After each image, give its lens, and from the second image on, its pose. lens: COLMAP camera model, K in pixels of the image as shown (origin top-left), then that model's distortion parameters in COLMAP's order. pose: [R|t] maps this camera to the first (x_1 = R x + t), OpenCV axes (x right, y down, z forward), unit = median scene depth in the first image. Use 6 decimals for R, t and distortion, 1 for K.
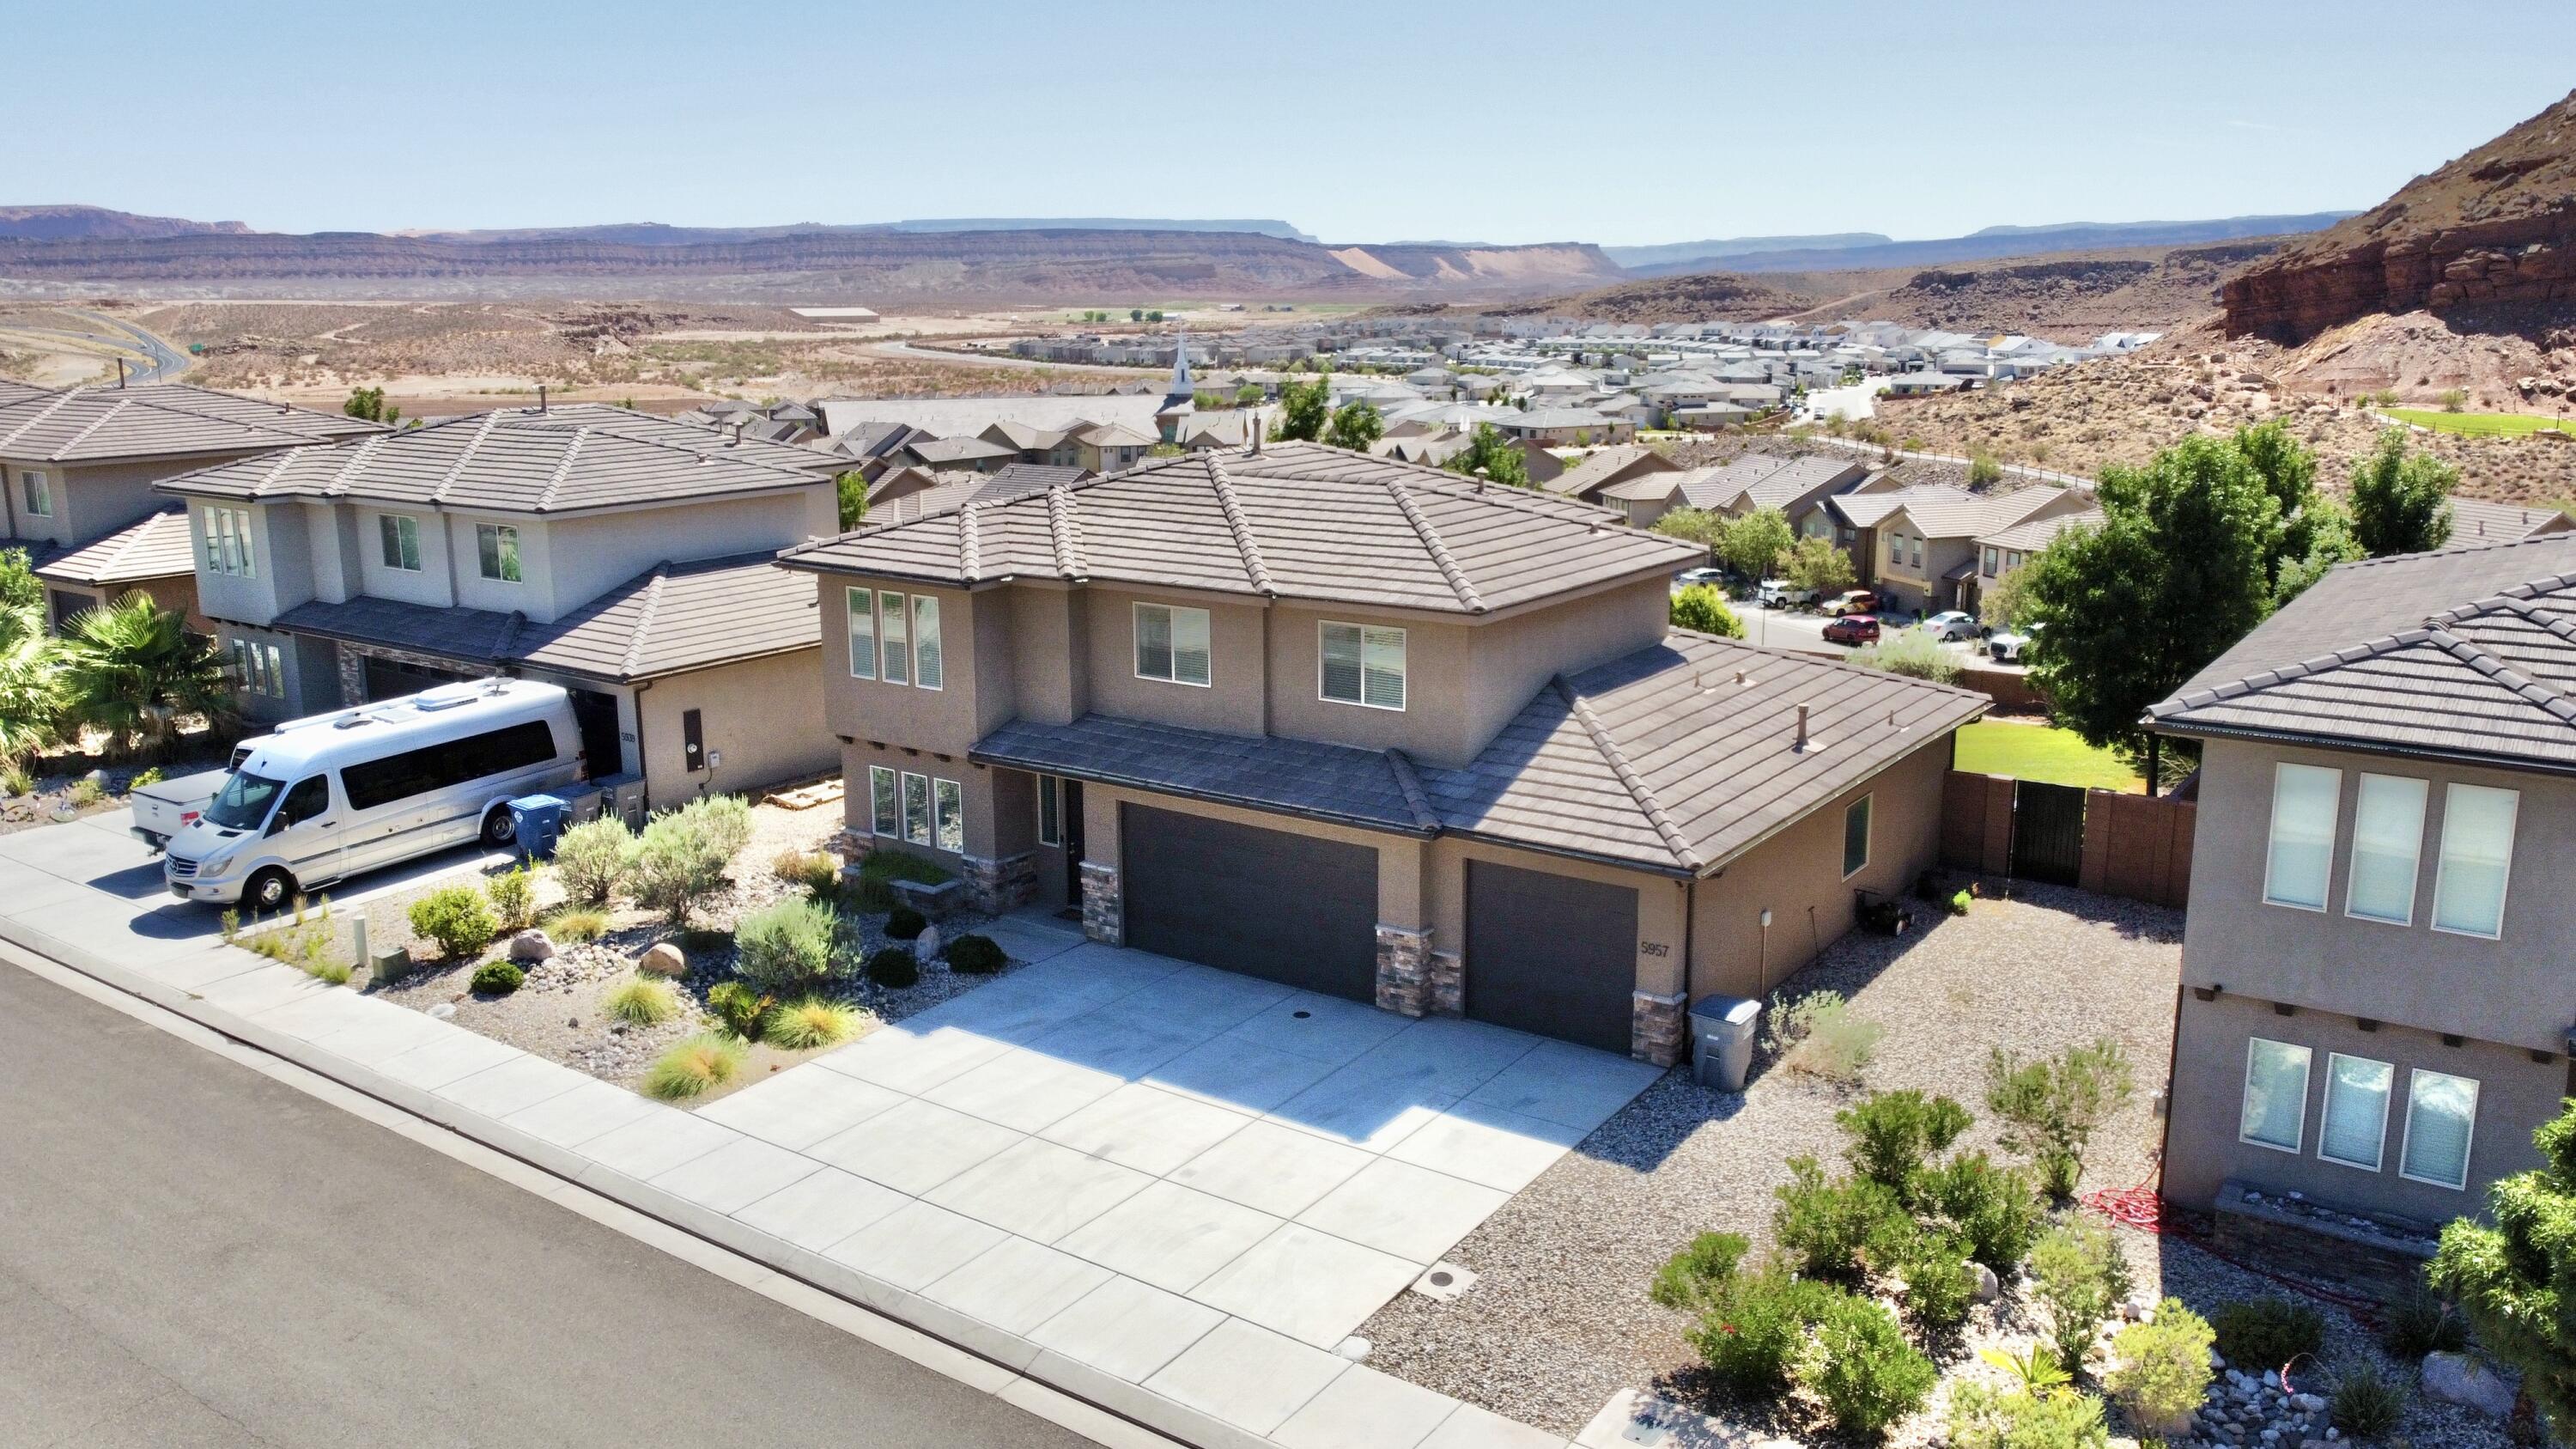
lens RADIAL K [[1941.4, 0, 1288.0], [0, 1941.4, 724.5], [0, 0, 1]] dist [0.000133, -0.008087]
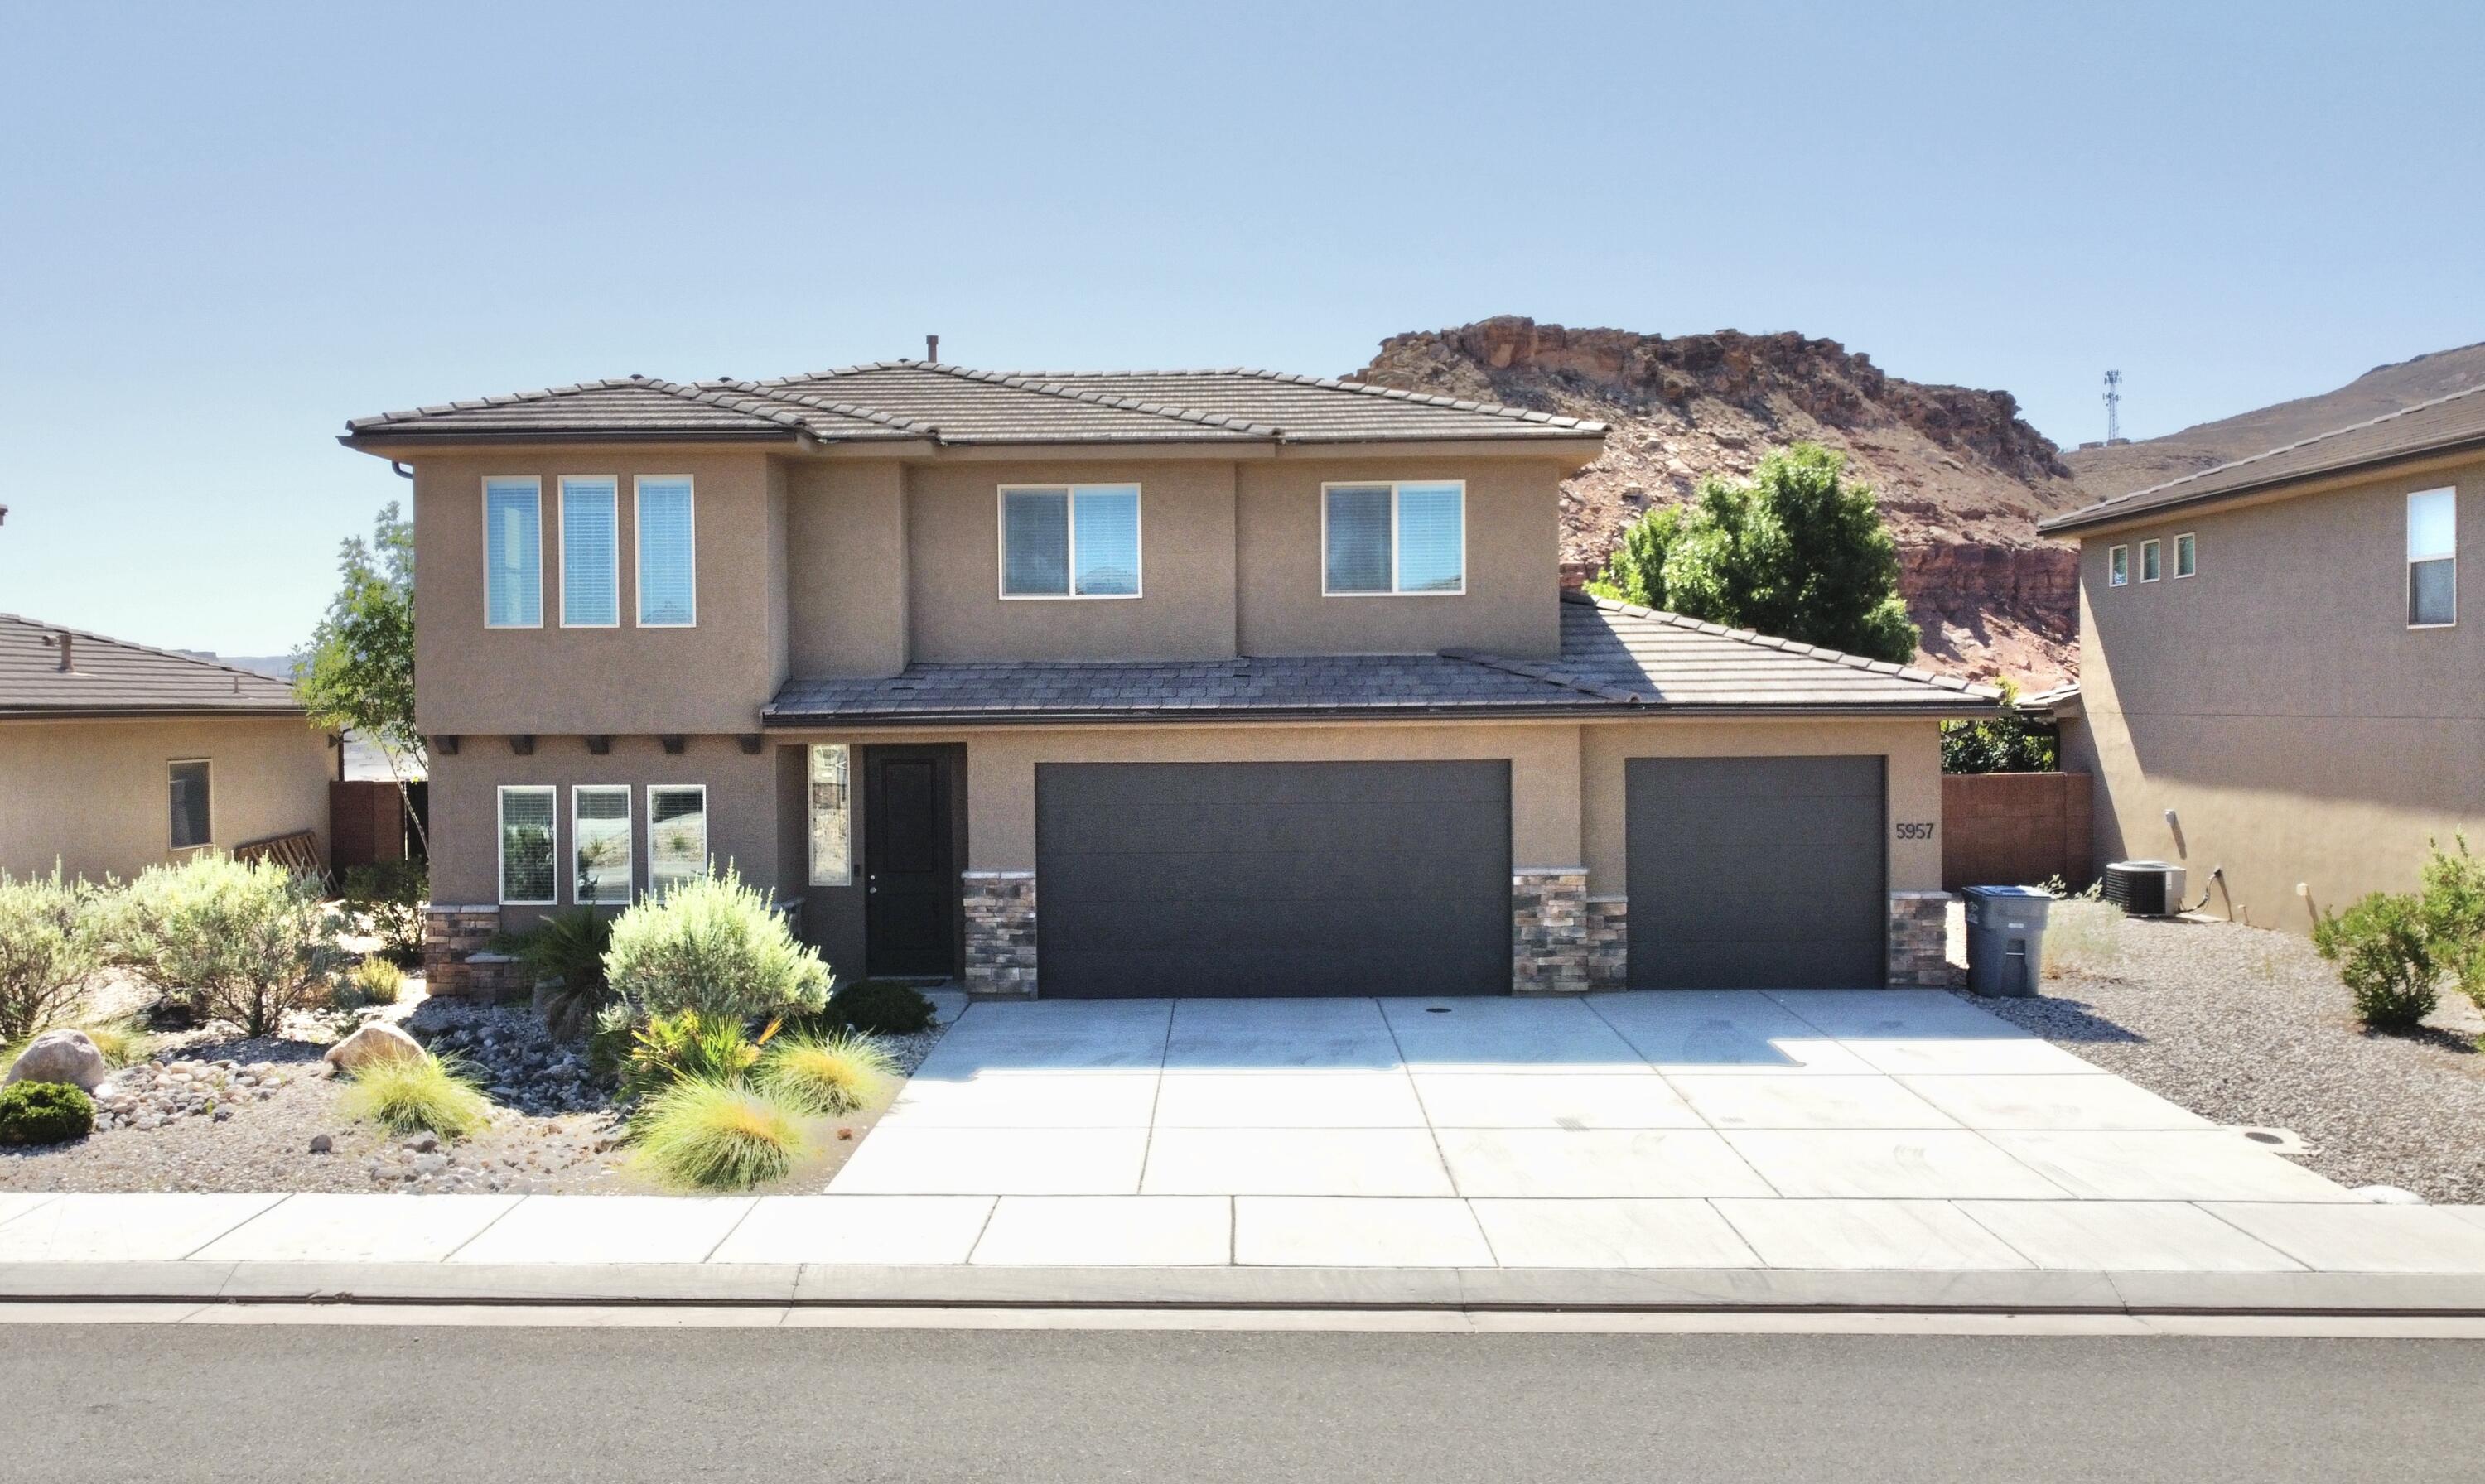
lens RADIAL K [[2075.5, 0, 1165.6], [0, 2075.5, 746.6], [0, 0, 1]] dist [-0.001471, -0.000667]
pose [[0.833614, -0.014081, 0.552169, -0.055773], [0.123512, 0.979114, -0.161498, 0.019366], [-0.538362, 0.202826, 0.817941, 0.051287]]
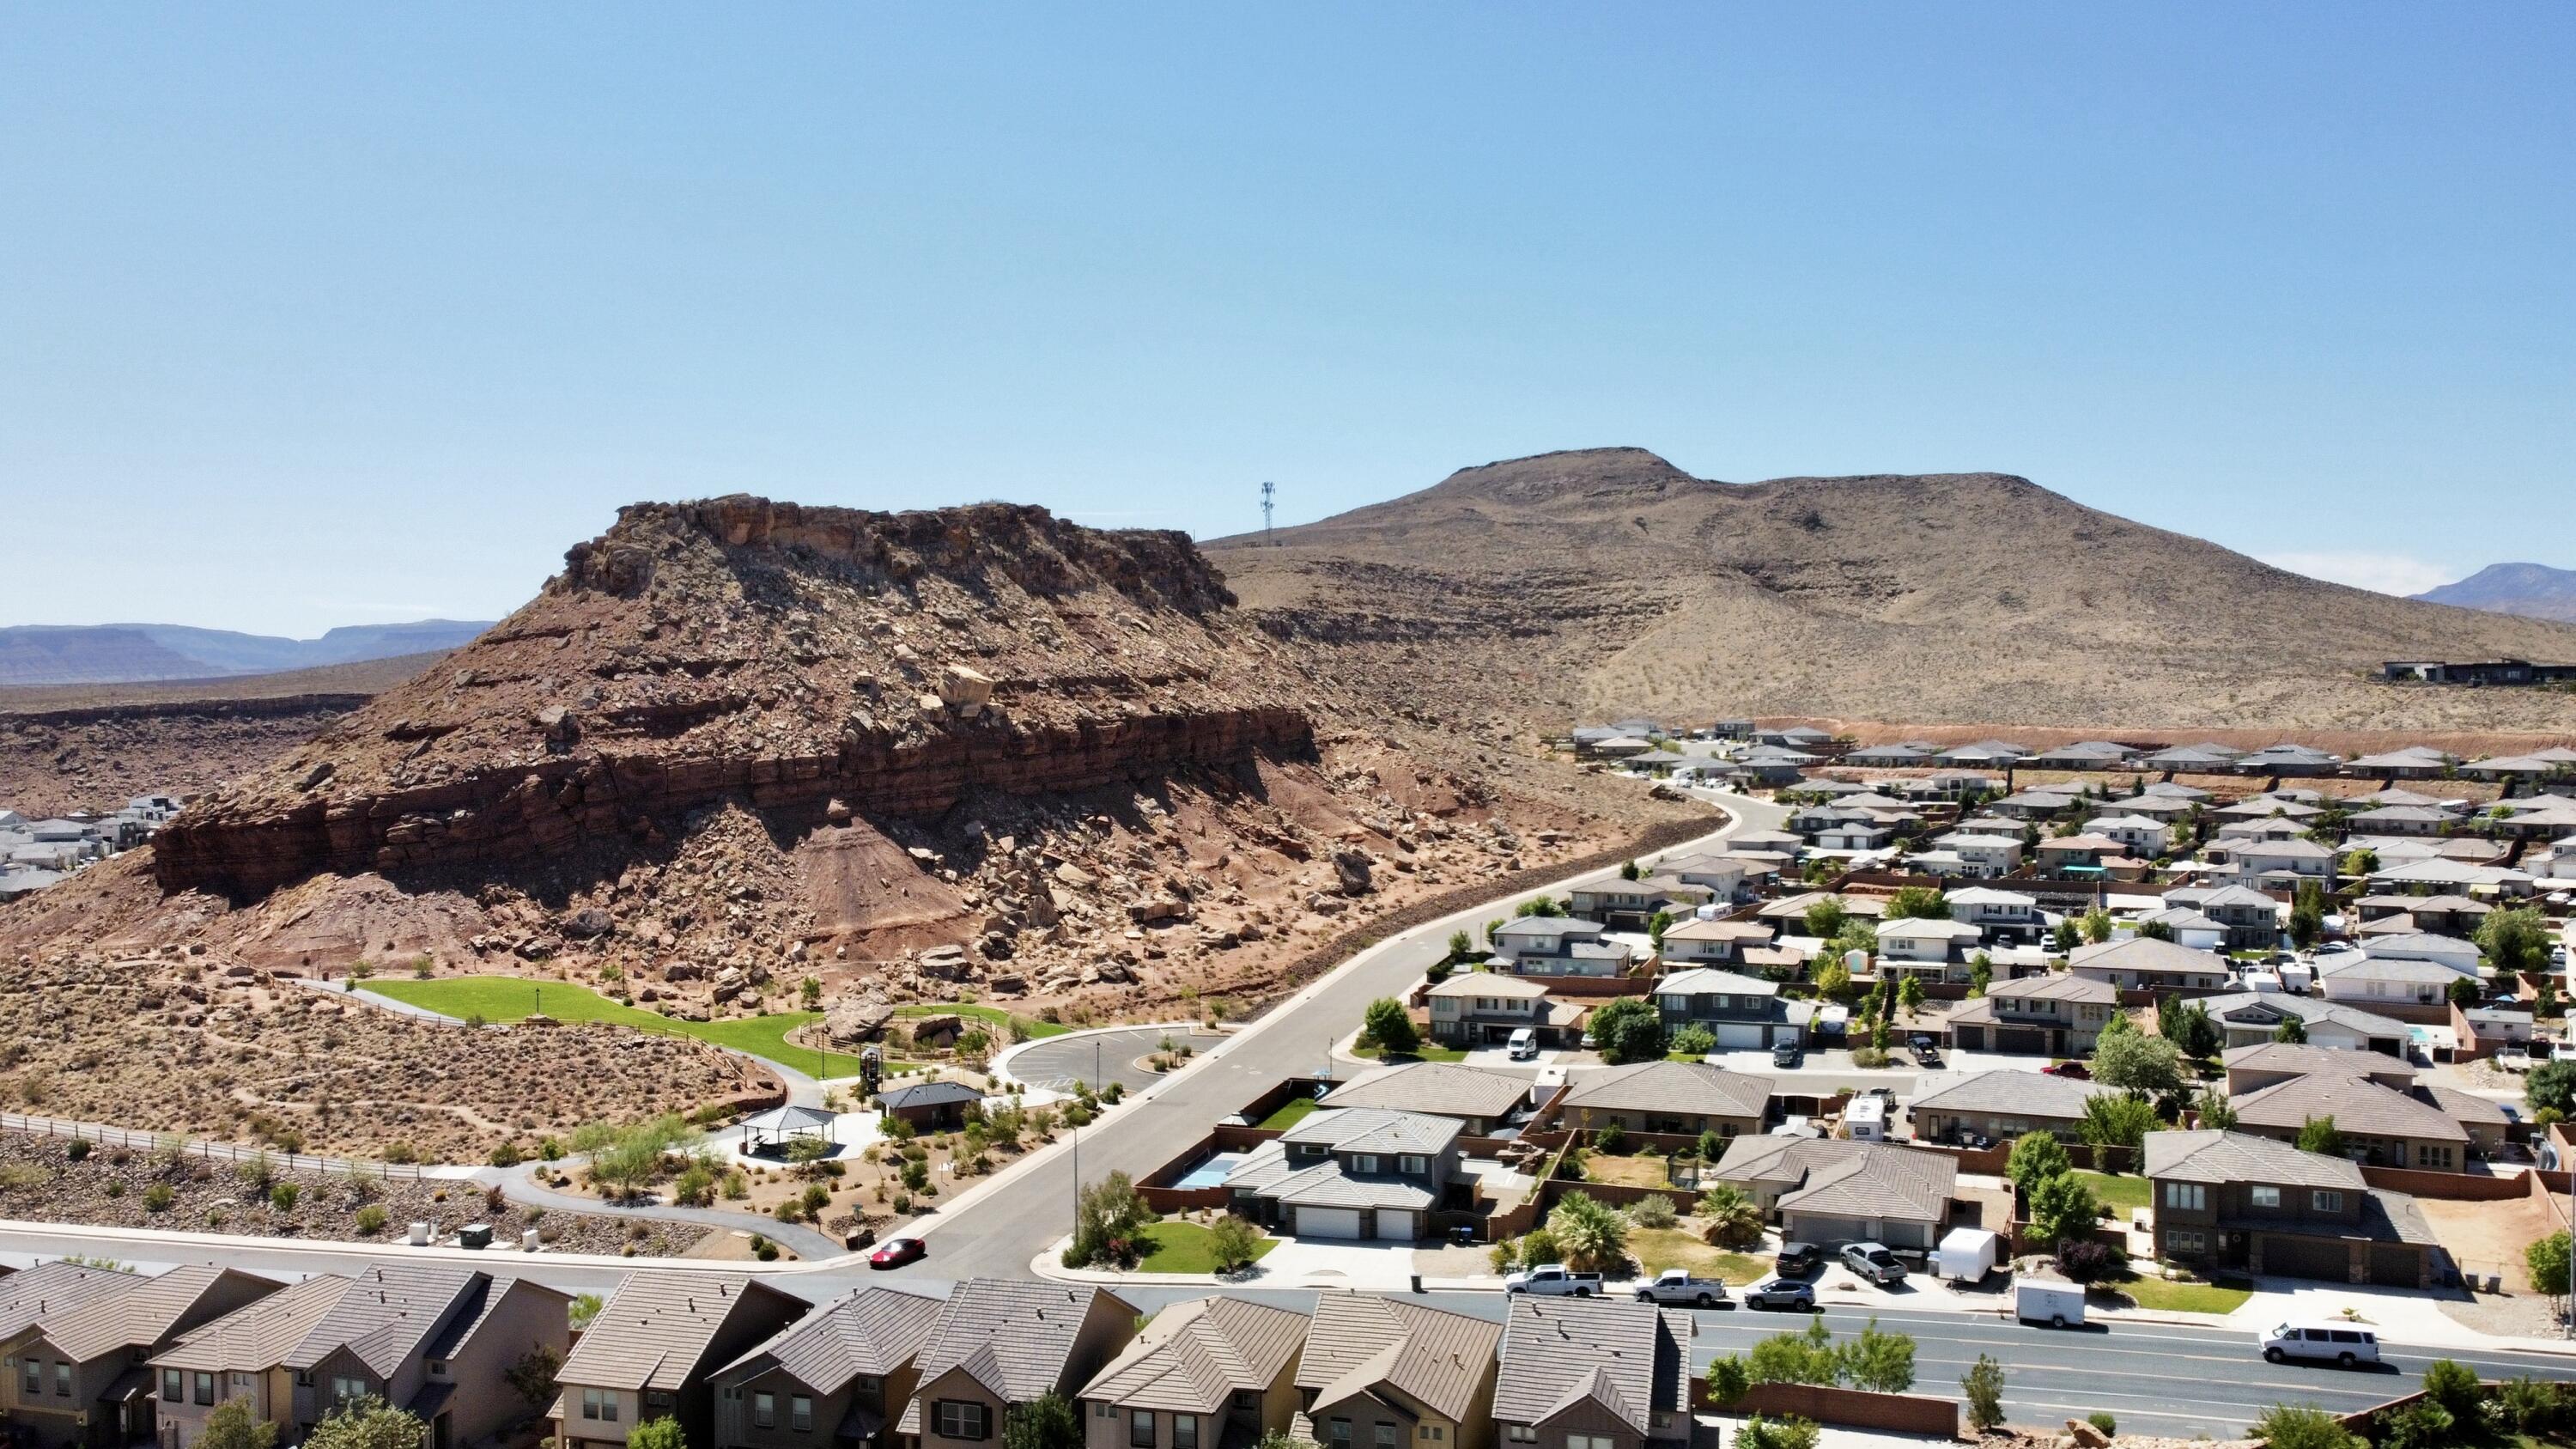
lens RADIAL K [[1942.6, 0, 1298.3], [0, 1942.6, 727.7], [0, 0, 1]] dist [-0.003280, -0.012460]
pose [[0.516562, -0.011591, 0.856171, -0.067069], [0.185546, 0.977665, -0.098711, -0.096047], [-0.835904, 0.209849, 0.507176, 0.017391]]
